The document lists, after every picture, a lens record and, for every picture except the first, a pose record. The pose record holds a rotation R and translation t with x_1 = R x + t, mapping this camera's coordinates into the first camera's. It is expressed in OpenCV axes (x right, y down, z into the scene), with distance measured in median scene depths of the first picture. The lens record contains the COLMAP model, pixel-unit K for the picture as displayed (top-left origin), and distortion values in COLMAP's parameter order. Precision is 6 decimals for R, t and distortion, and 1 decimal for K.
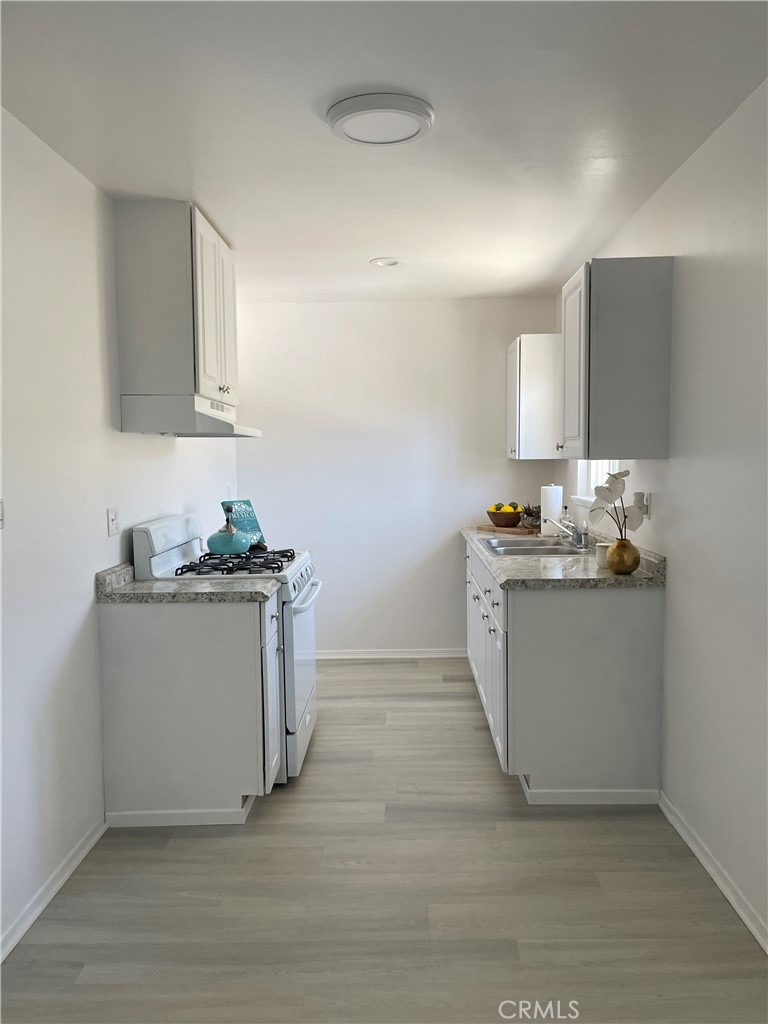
lens RADIAL K [[773.8, 0, 384.0], [0, 773.8, 512.0], [0, 0, 1]] dist [0.003897, 0.000892]
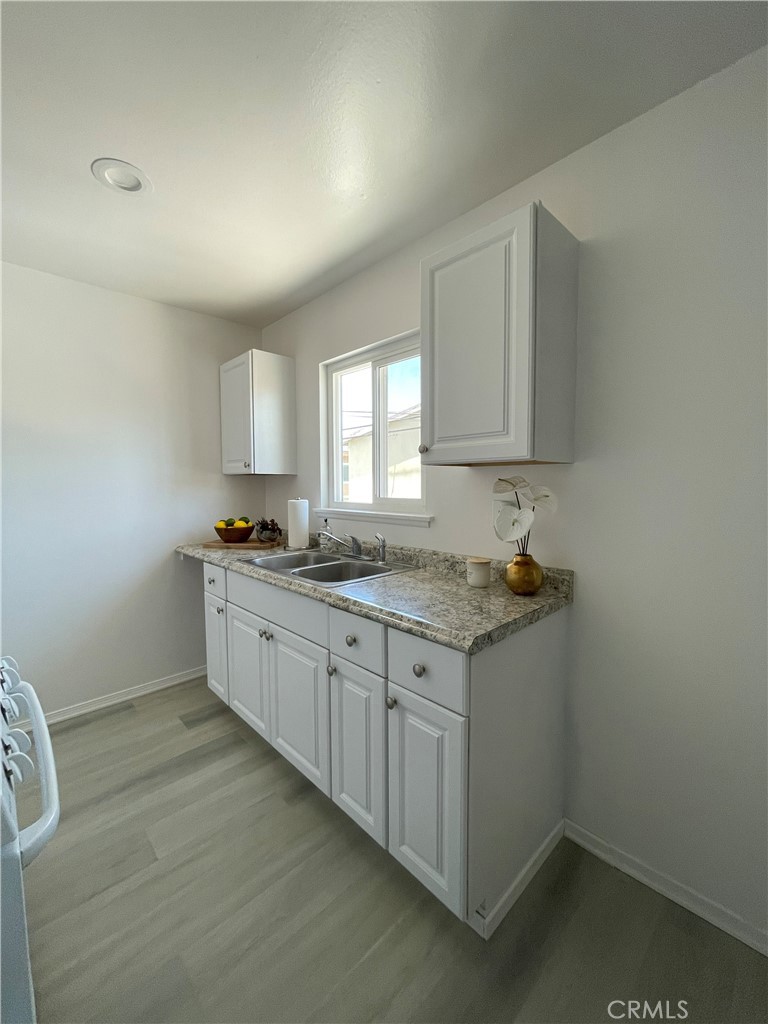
lens RADIAL K [[419.0, 0, 389.2], [0, 419.0, 508.8], [0, 0, 1]] dist [-0.000735, -0.000729]
pose [[0.704573, -0.032159, 0.708902, -0.090083], [0.045151, 0.998980, 0.000443, -0.015828], [-0.708193, 0.031696, 0.705307, 0.516232]]
